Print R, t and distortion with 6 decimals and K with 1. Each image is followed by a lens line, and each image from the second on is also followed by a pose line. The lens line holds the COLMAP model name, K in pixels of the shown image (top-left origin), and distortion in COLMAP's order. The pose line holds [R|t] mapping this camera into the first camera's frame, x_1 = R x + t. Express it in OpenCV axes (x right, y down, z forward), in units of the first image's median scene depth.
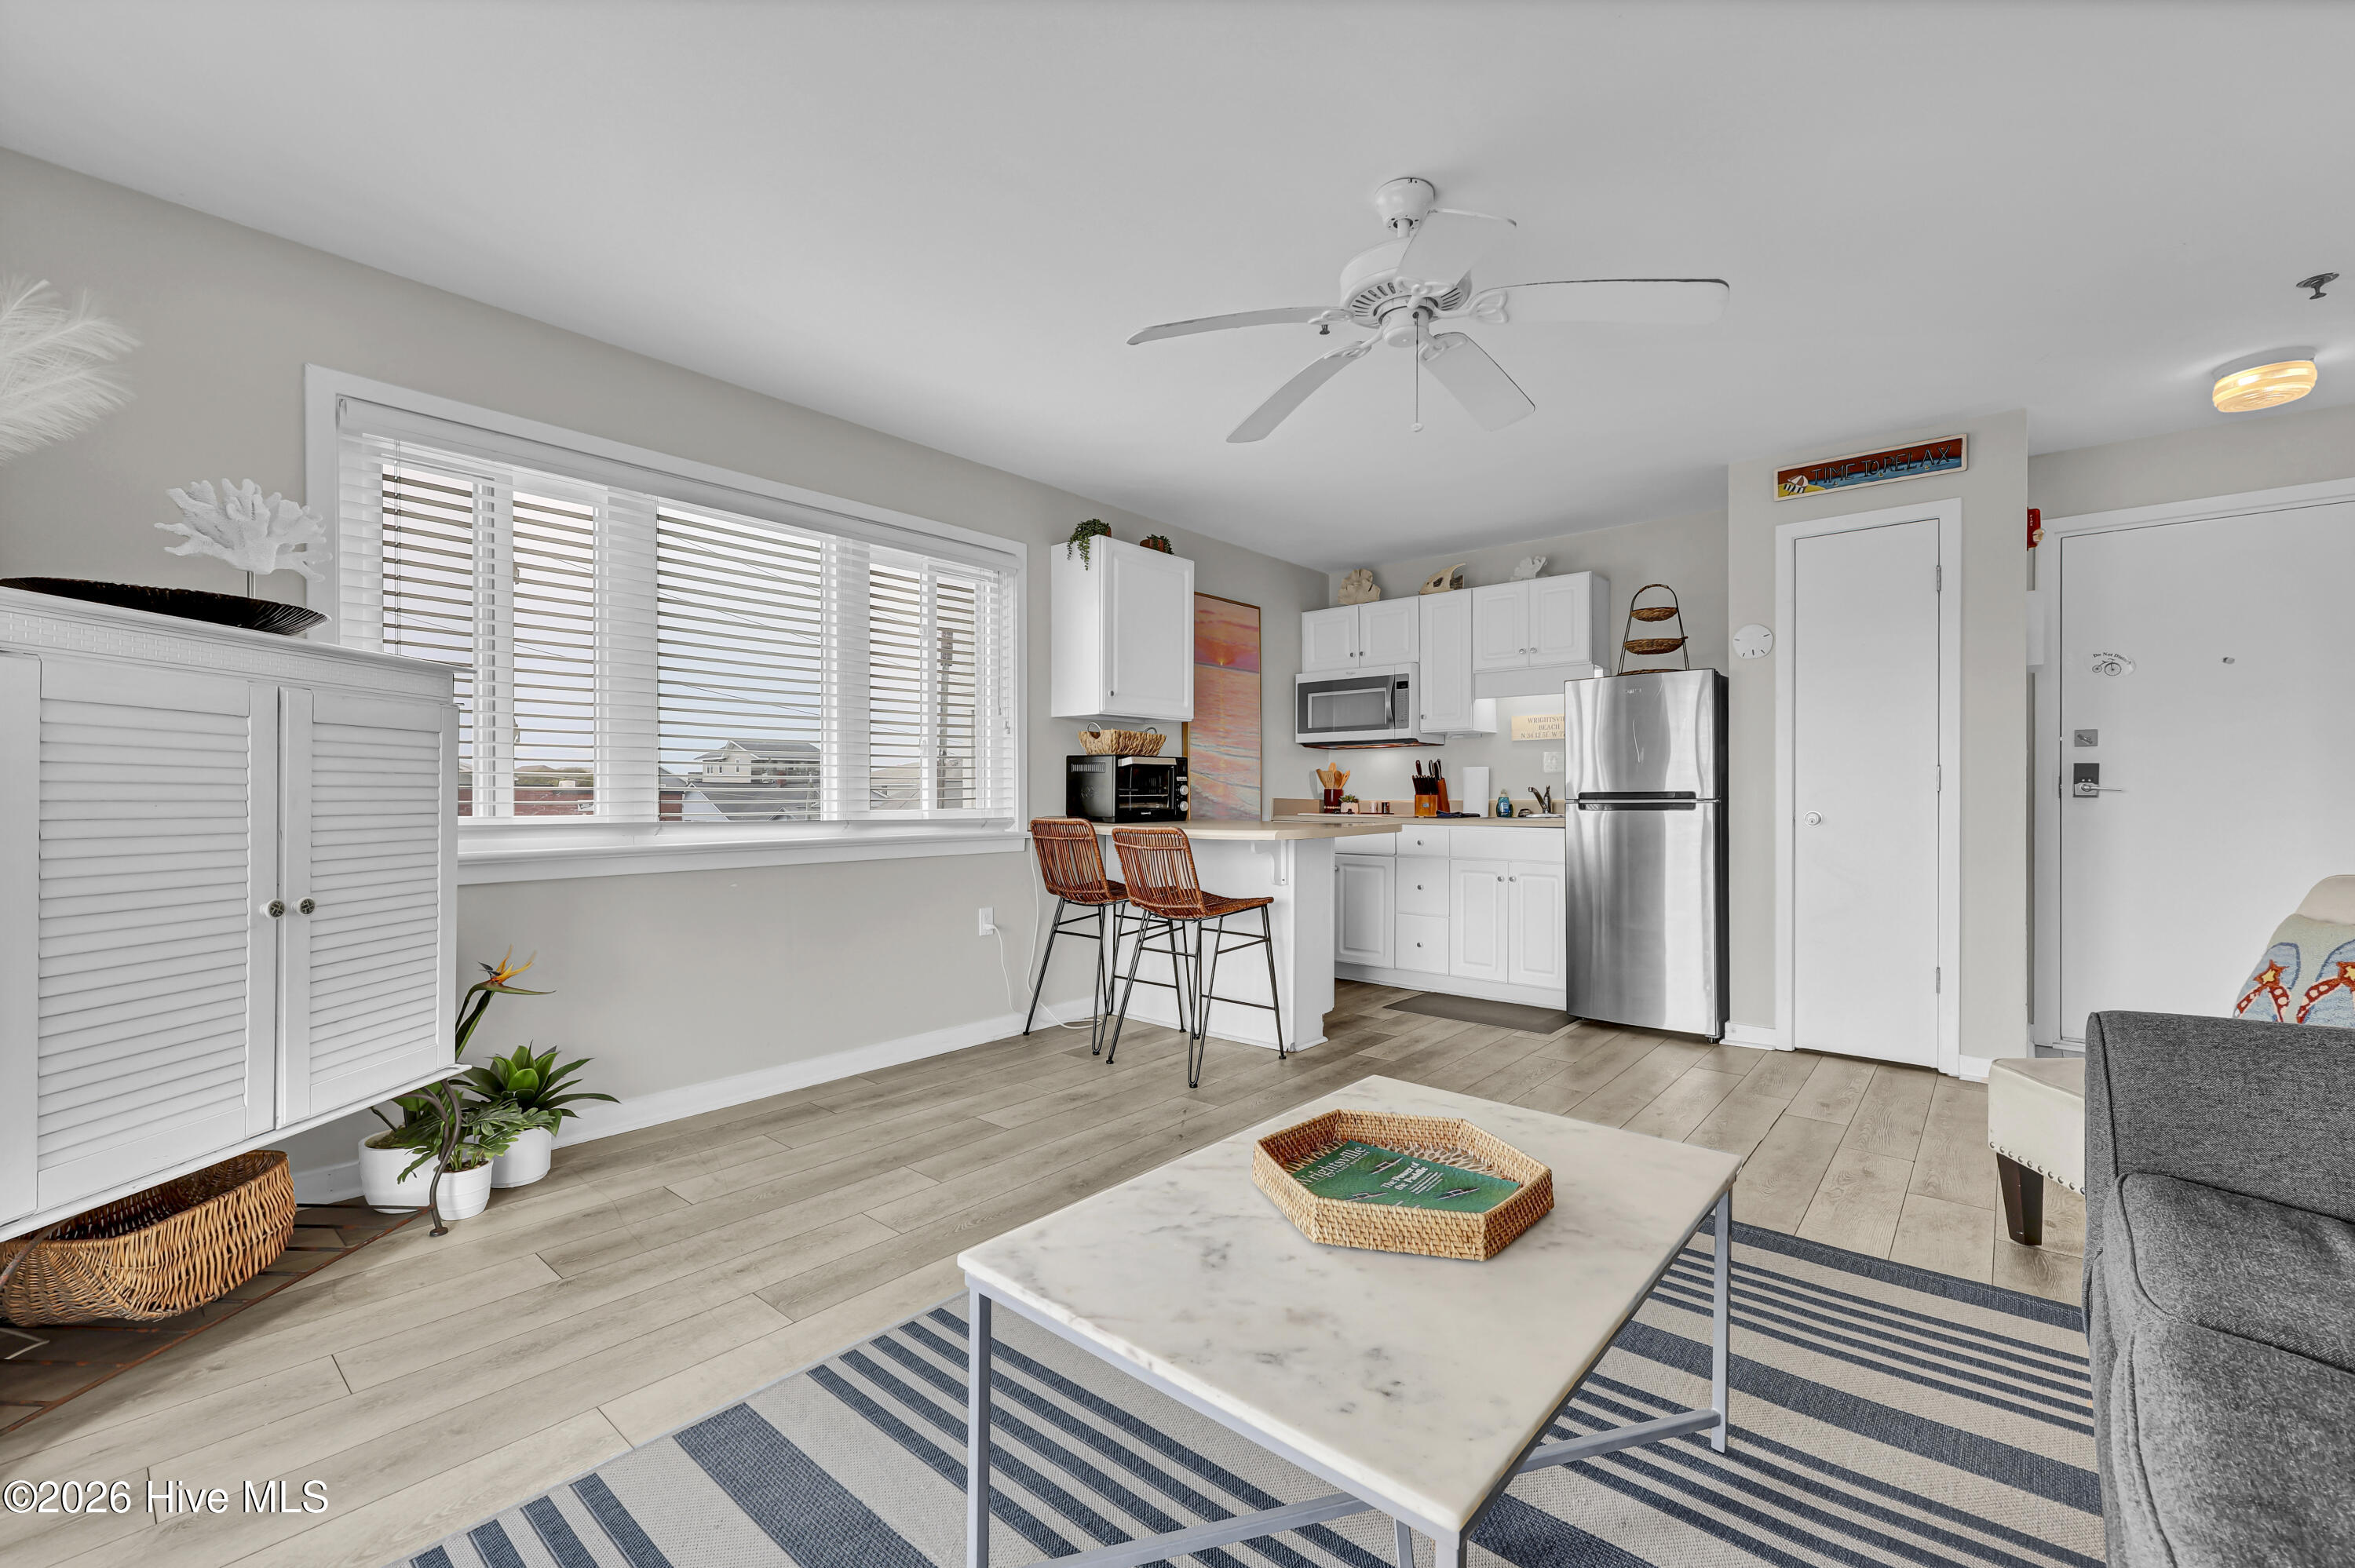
lens RADIAL K [[1000.2, 0, 1201.5], [0, 1000.2, 791.9], [0, 0, 1]] dist [0.000618, 0.000001]
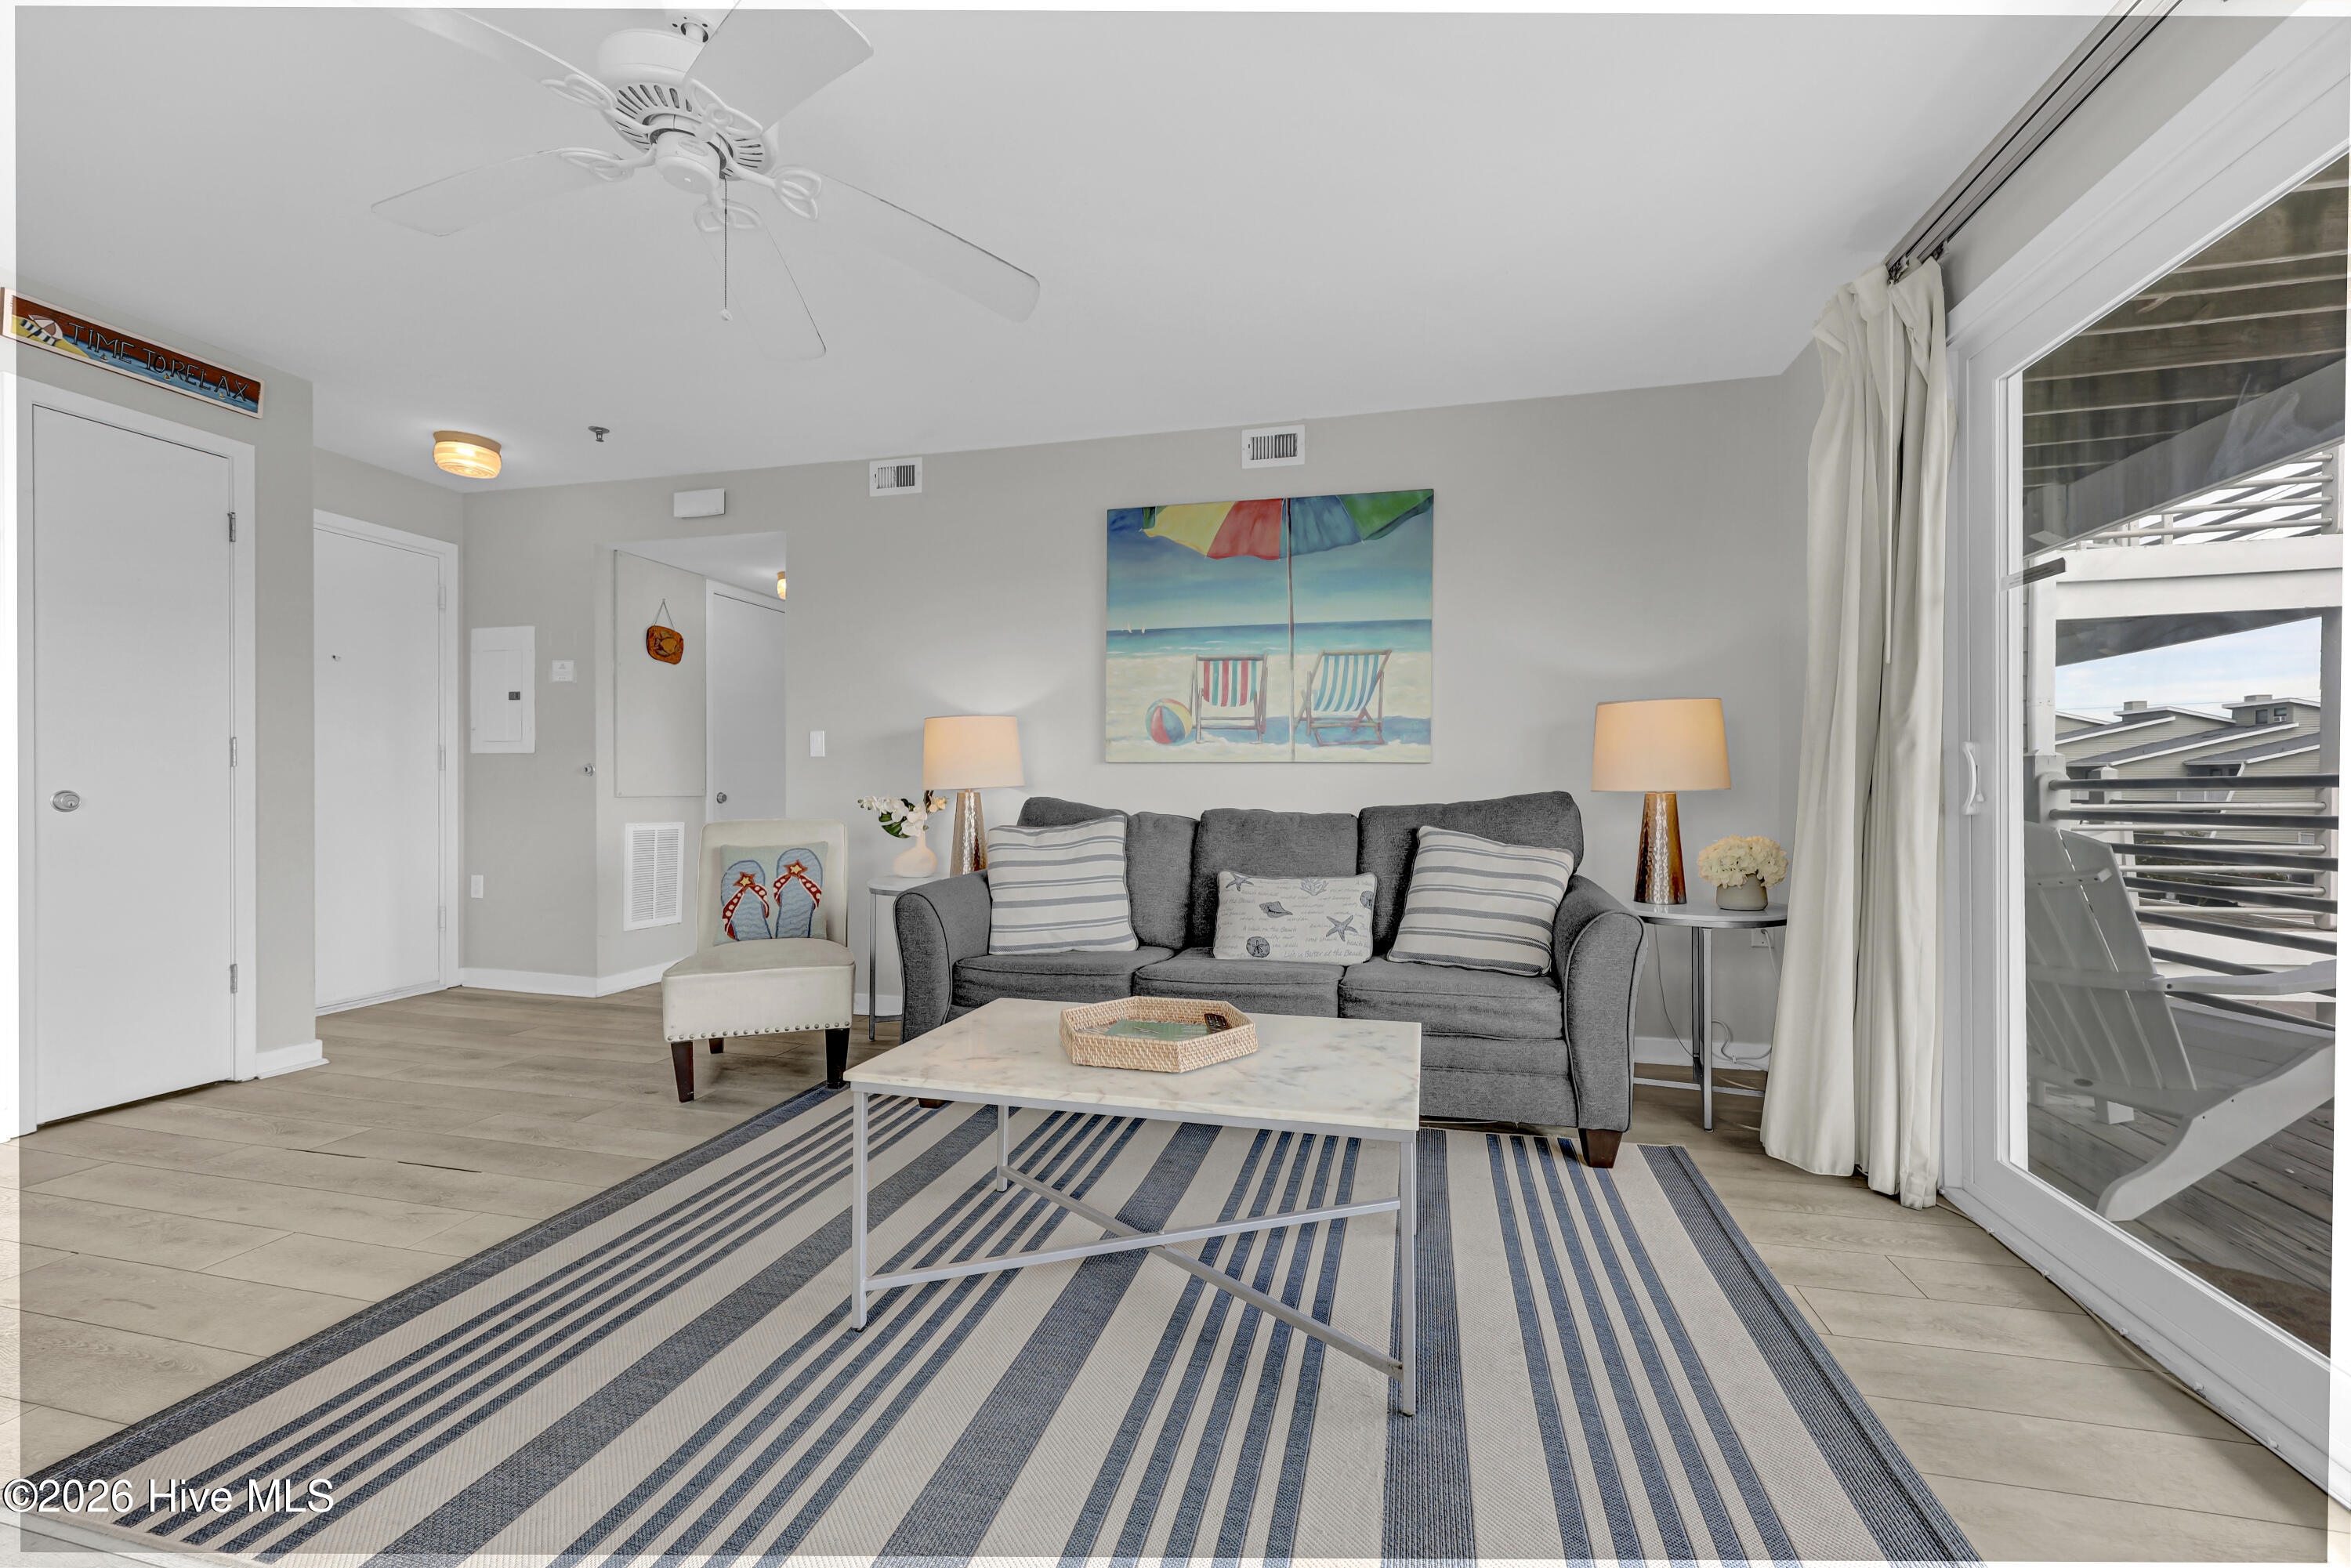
lens RADIAL K [[951.5, 0, 1175.5], [0, 951.5, 784.0], [0, 0, 1]] dist [-0.001233, 0.000146]
pose [[-0.445029, 0.001014, 0.895516, -0.489134], [-0.004290, 0.999985, -0.003264, 0.018048], [-0.895506, -0.005295, -0.445018, 0.779652]]
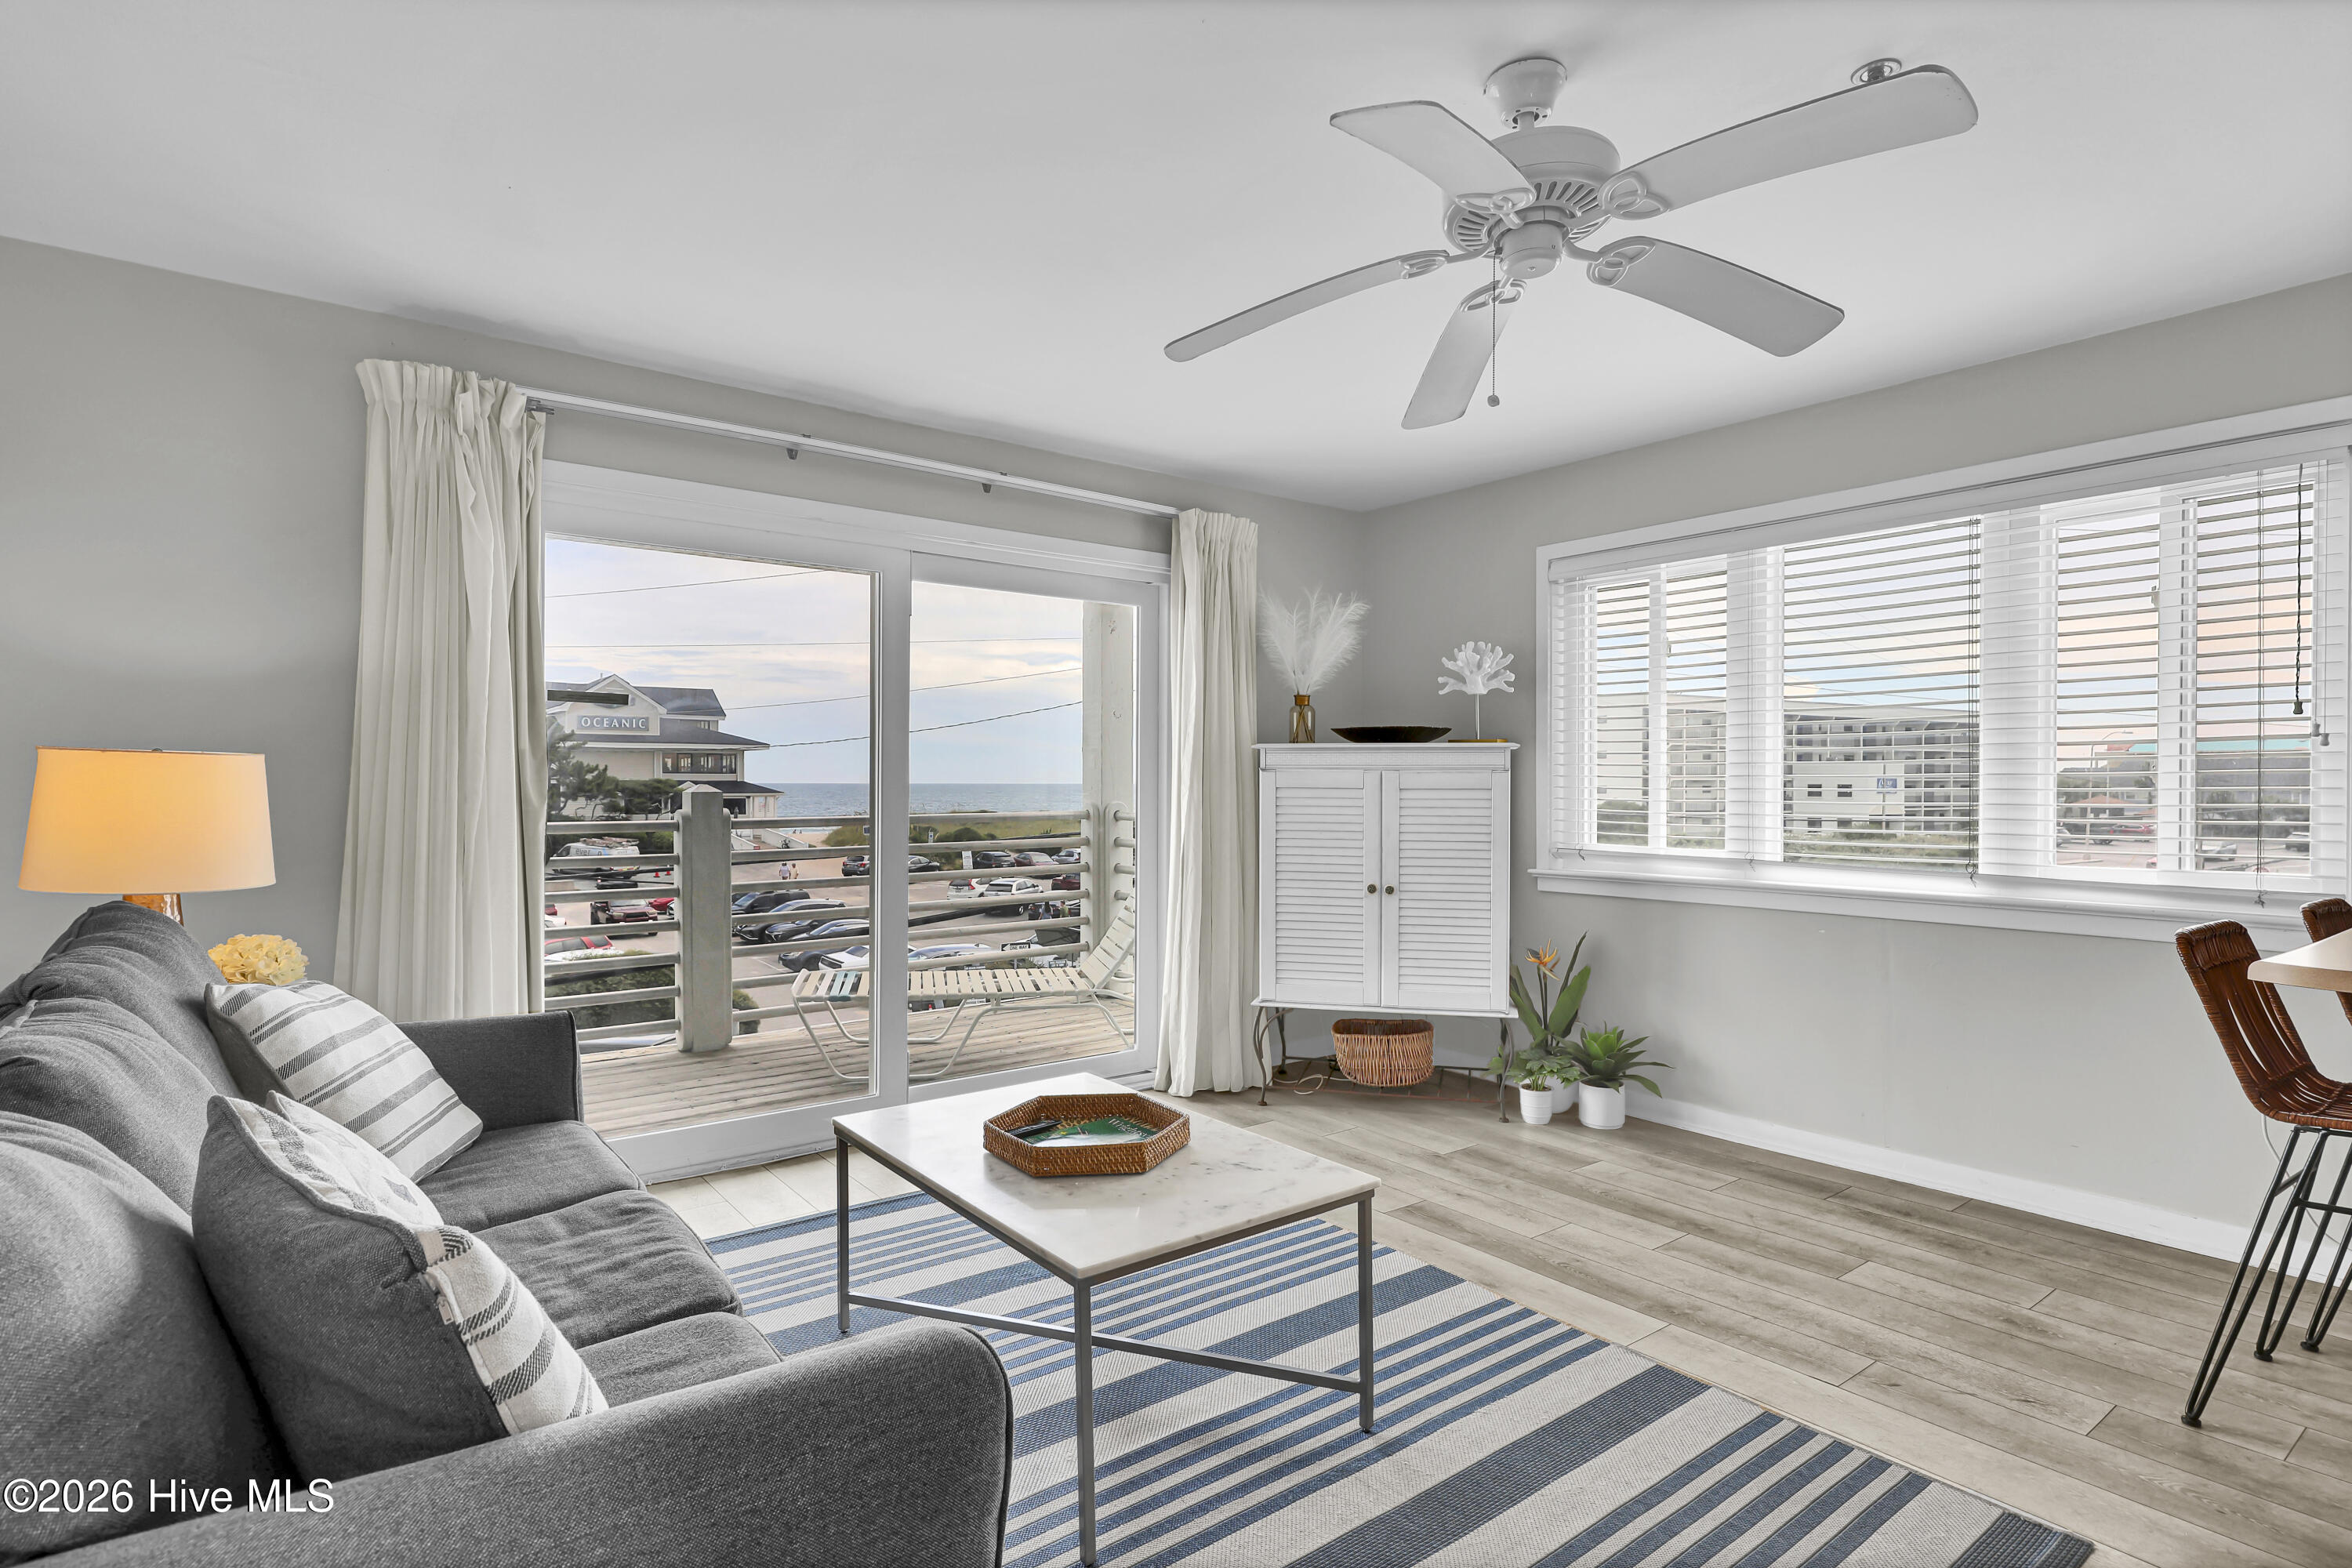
lens RADIAL K [[1270.7, 0, 1176.0], [0, 1270.7, 784.0], [0, 0, 1]] dist [0.002155, 0.000094]
pose [[-0.247388, 0.005816, -0.968899, 0.975875], [0.000204, 0.999982, 0.005950, -0.062987], [0.968916, 0.001274, -0.247385, 0.799830]]
